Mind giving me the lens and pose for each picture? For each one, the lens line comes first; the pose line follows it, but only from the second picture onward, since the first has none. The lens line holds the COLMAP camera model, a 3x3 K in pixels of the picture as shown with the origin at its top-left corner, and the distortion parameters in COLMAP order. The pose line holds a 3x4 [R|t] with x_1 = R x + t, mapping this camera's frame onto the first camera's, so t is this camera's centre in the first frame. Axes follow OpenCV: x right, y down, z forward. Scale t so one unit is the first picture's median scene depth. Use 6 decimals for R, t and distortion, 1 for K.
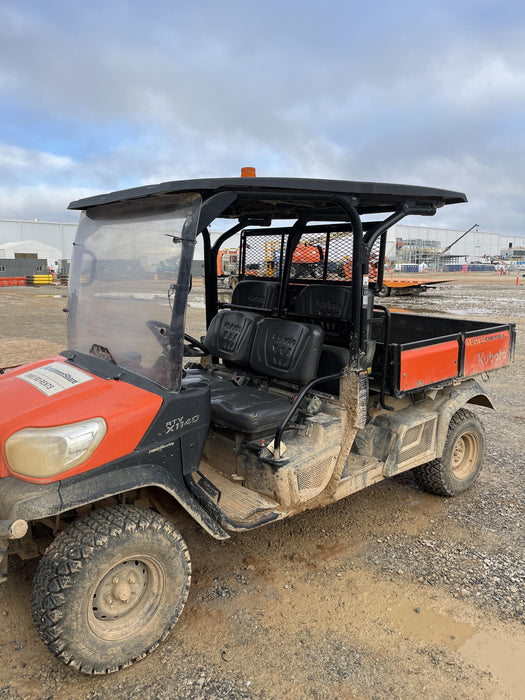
lens RADIAL K [[531.0, 0, 264.2], [0, 531.0, 349.0], [0, 0, 1]] dist [0.034951, 0.000007]
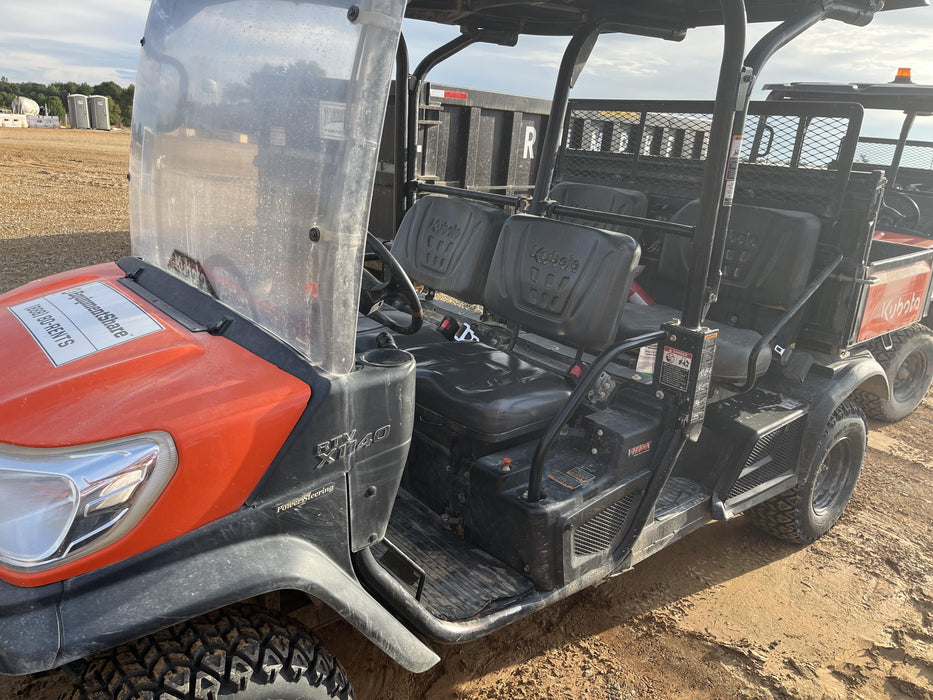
lens RADIAL K [[707.7, 0, 465.6], [0, 707.7, 350.6], [0, 0, 1]] dist [0.034951, 0.000007]
pose [[0.998328, 0.049771, 0.029407, -0.070565], [-0.053143, 0.990351, 0.127984, -0.017657], [-0.022754, -0.129333, 0.991340, 0.356958]]
